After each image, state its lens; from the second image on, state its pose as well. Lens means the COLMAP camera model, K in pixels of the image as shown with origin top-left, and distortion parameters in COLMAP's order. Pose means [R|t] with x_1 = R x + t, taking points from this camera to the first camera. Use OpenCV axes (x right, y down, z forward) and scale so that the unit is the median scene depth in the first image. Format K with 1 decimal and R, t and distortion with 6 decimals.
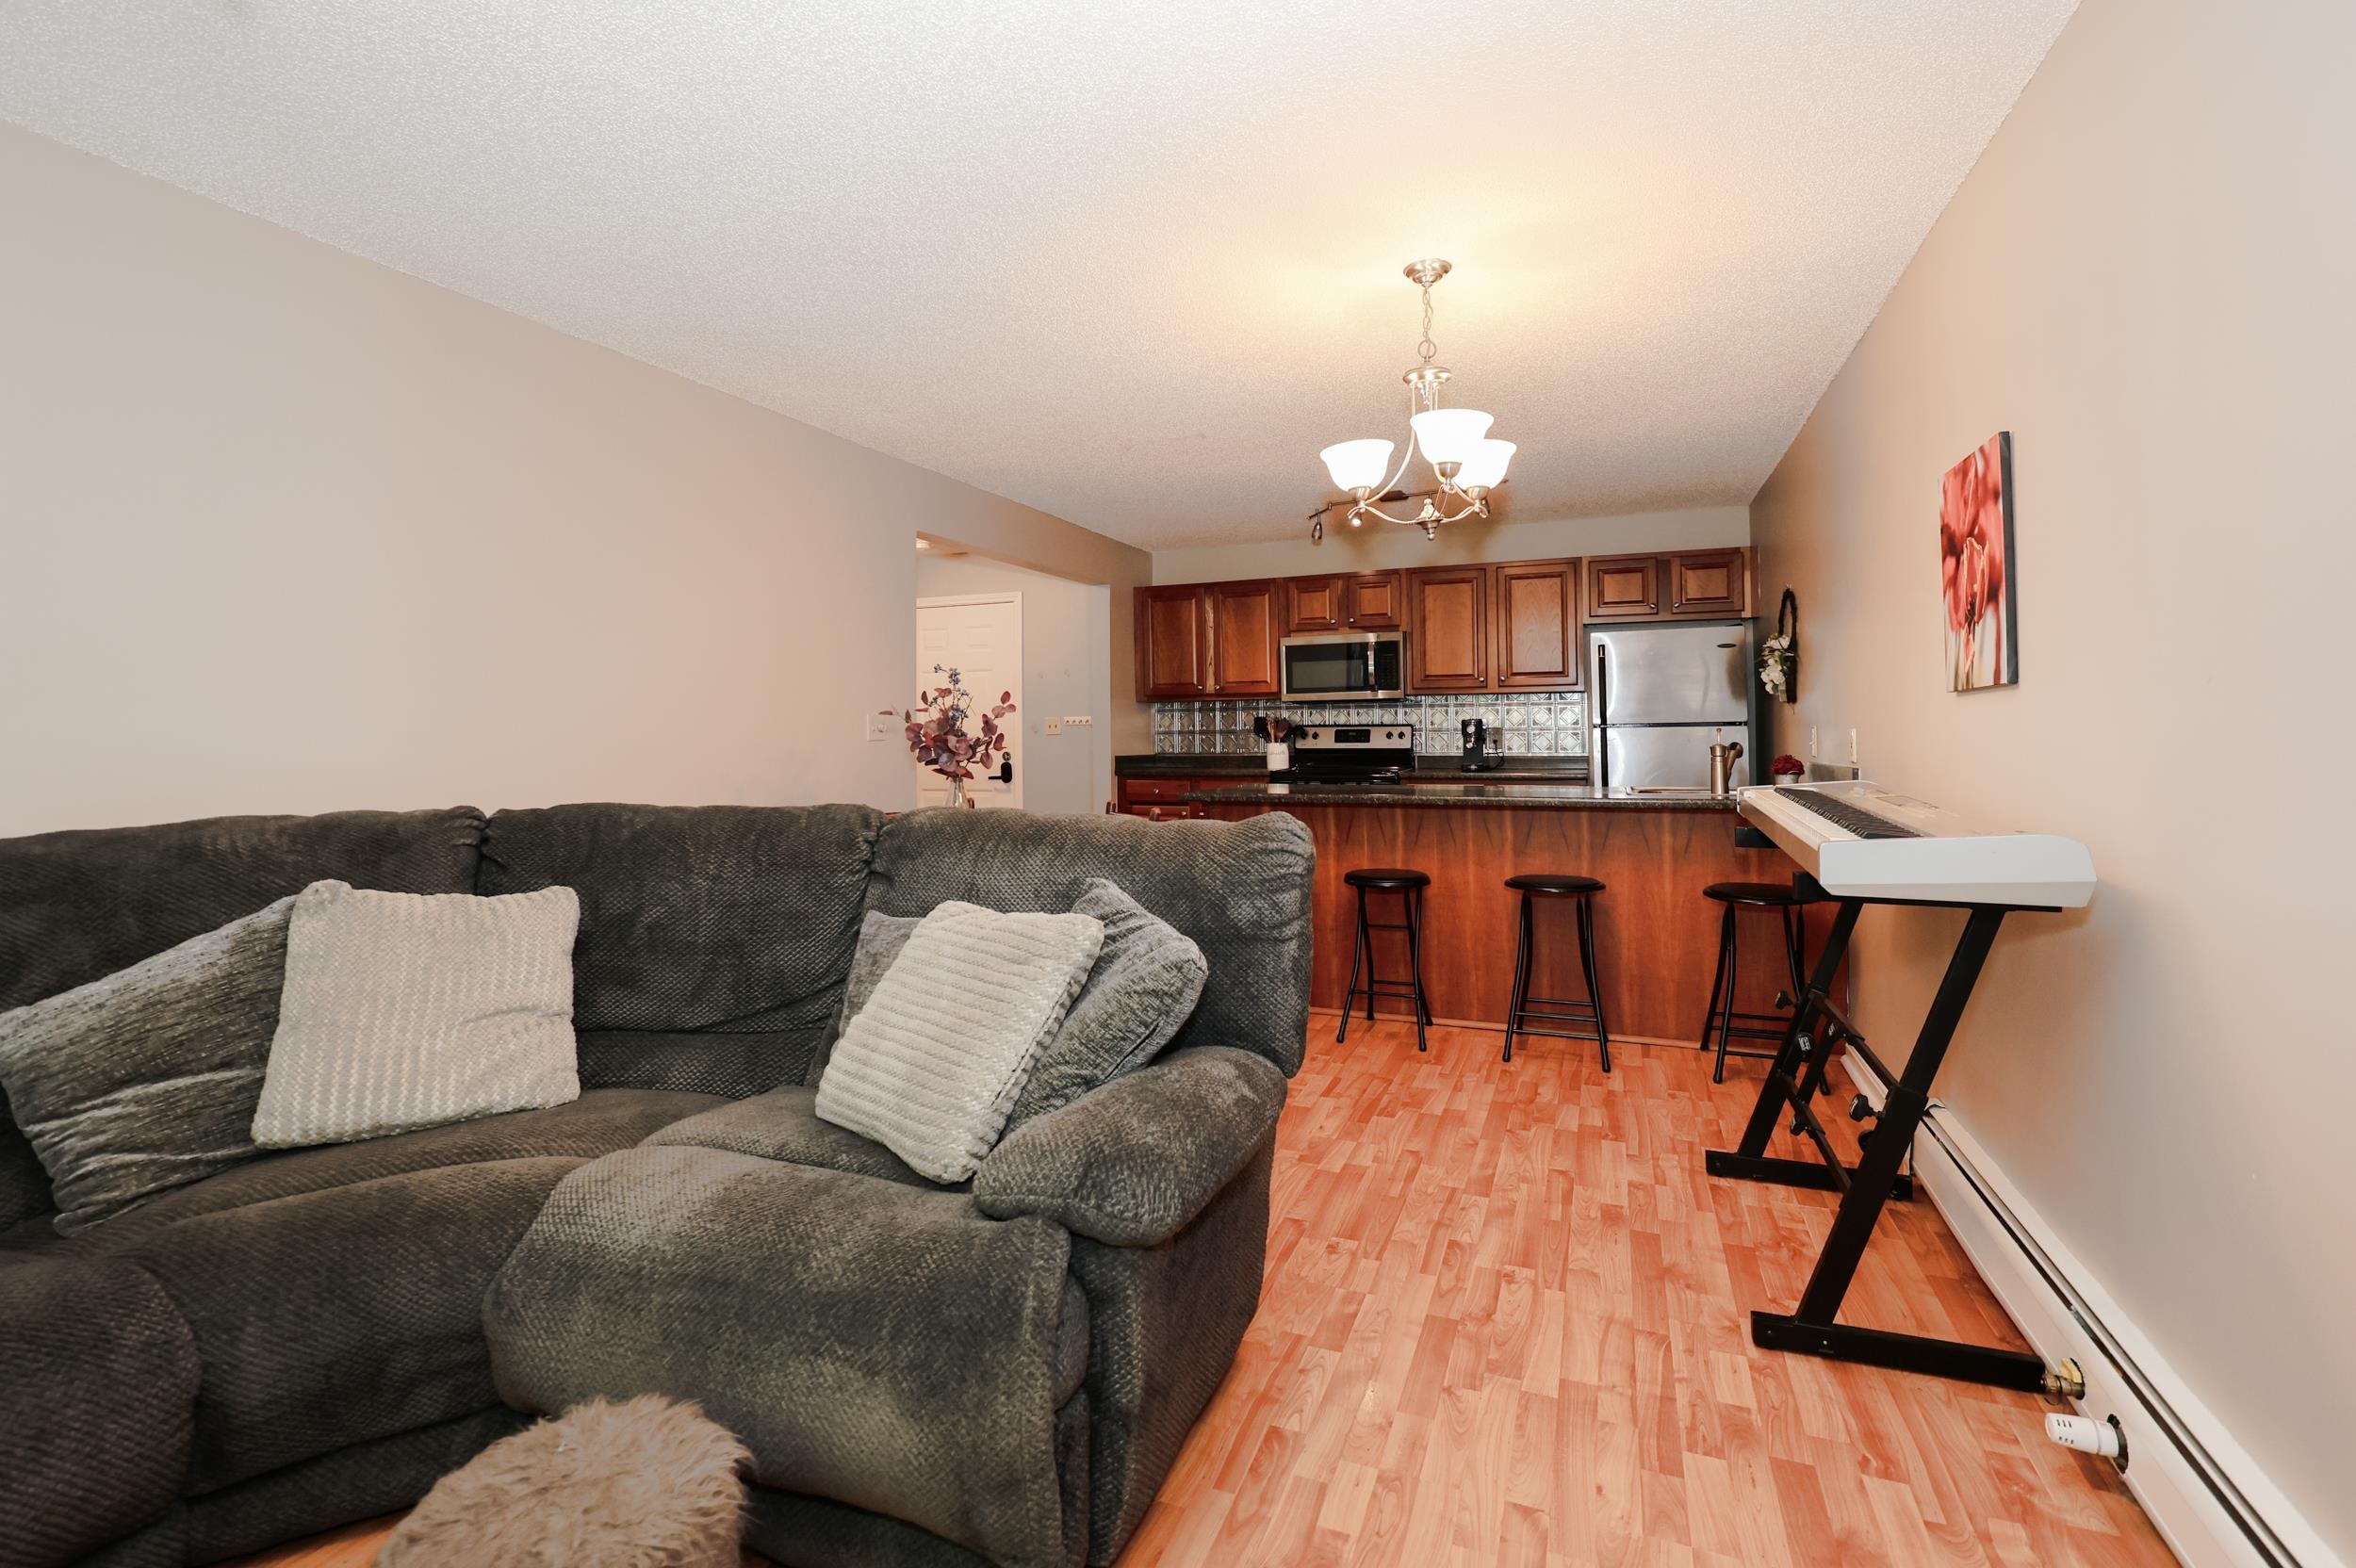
lens RADIAL K [[1028.5, 0, 1180.2], [0, 1028.5, 712.5], [0, 0, 1]] dist [-0.004083, 0.000271]
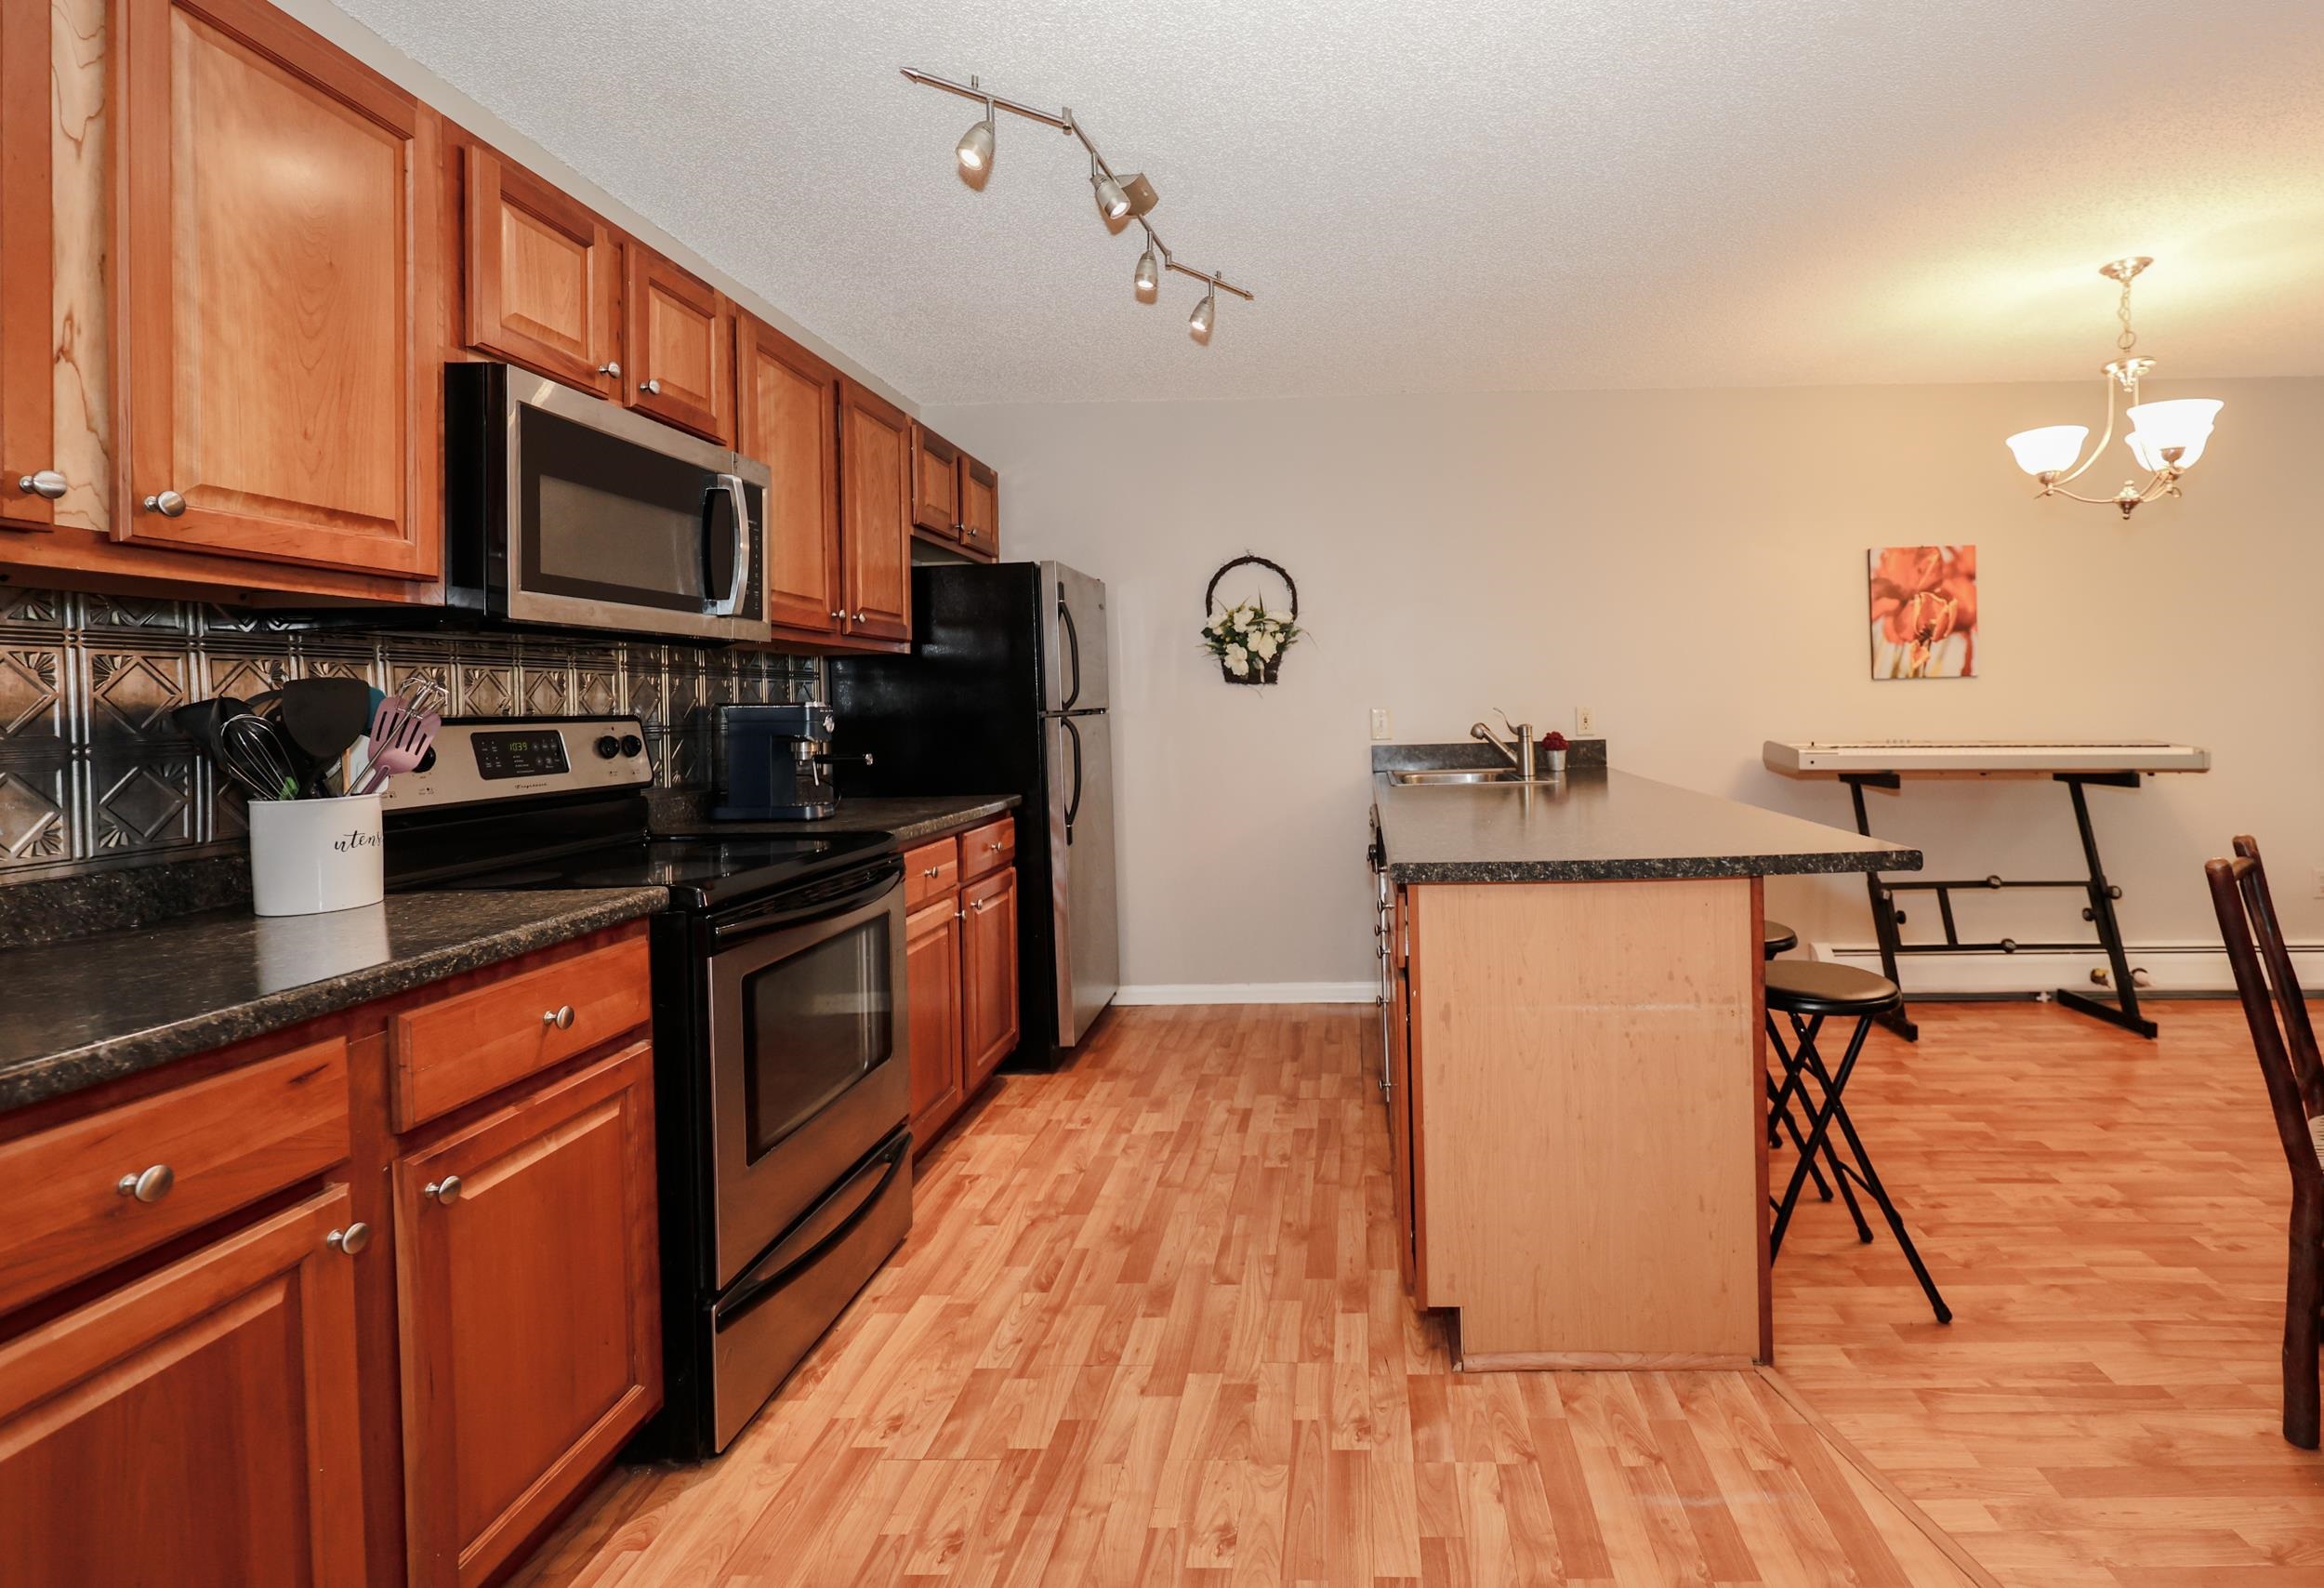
lens RADIAL K [[1120.2, 0, 1283.8], [0, 1120.2, 702.8], [0, 0, 1]] dist [0.004750, -0.000220]
pose [[-0.351750, 0.019688, 0.935887, -0.232042], [0.008140, 0.999805, -0.017973, 0.016566], [-0.936059, 0.001296, -0.351842, 0.961390]]
